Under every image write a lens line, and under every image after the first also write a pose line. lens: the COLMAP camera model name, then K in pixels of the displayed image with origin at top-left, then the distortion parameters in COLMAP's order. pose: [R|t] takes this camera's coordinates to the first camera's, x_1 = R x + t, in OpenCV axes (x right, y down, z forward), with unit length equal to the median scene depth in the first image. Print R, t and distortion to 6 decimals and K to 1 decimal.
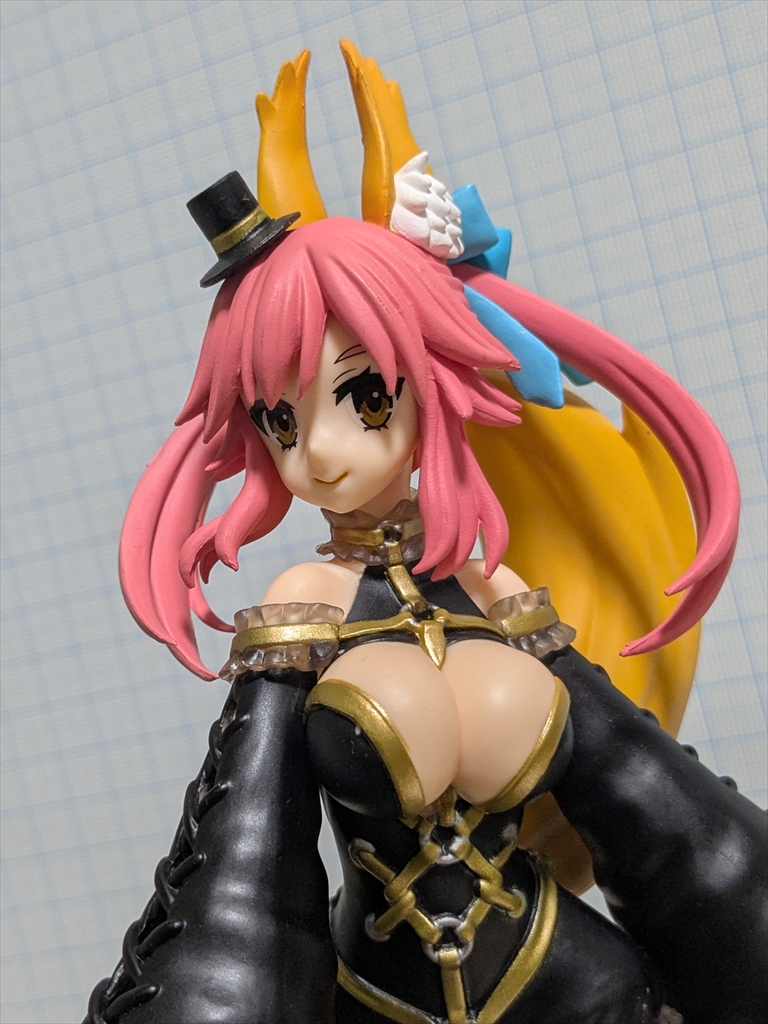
lens RADIAL K [[1678.5, 0, 364.9], [0, 1678.5, 508.5], [0, 0, 1]] dist [0.074875, 0.000000]
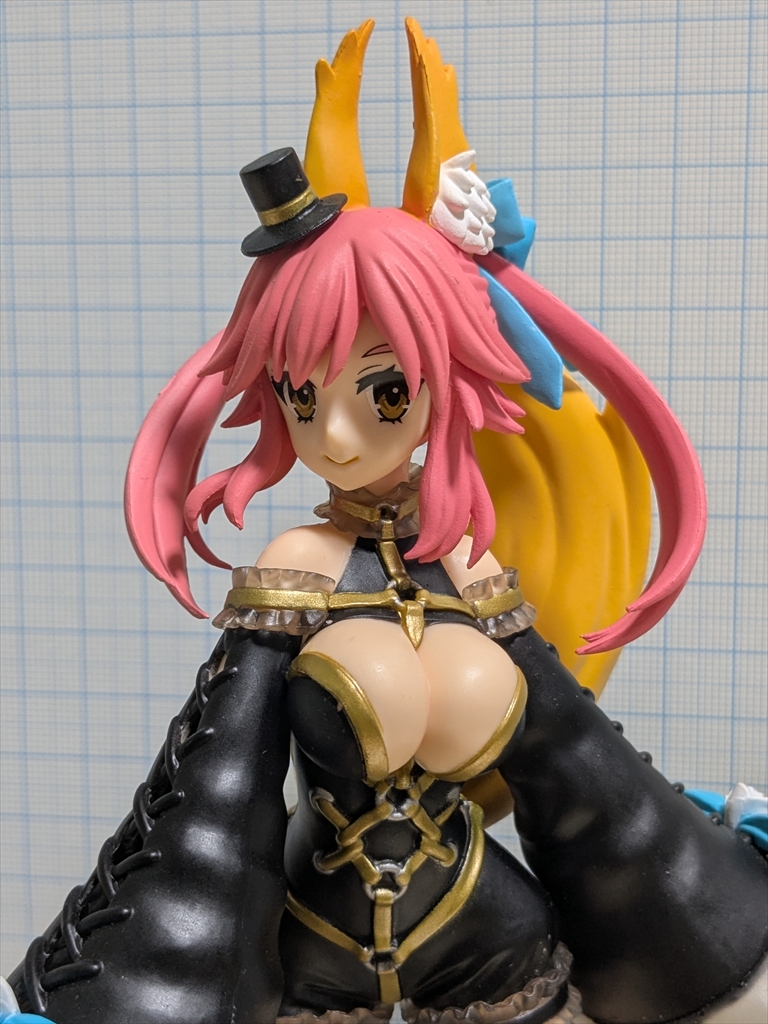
lens RADIAL K [[1678.5, 0, 408.4], [0, 1678.5, 510.0], [0, 0, 1]] dist [0.074875, 0.000000]
pose [[0.984700, 0.138155, 0.106205, -0.087668], [-0.154014, 0.975108, 0.159514, -0.163986], [-0.081524, -0.173431, 0.981466, -0.058426]]
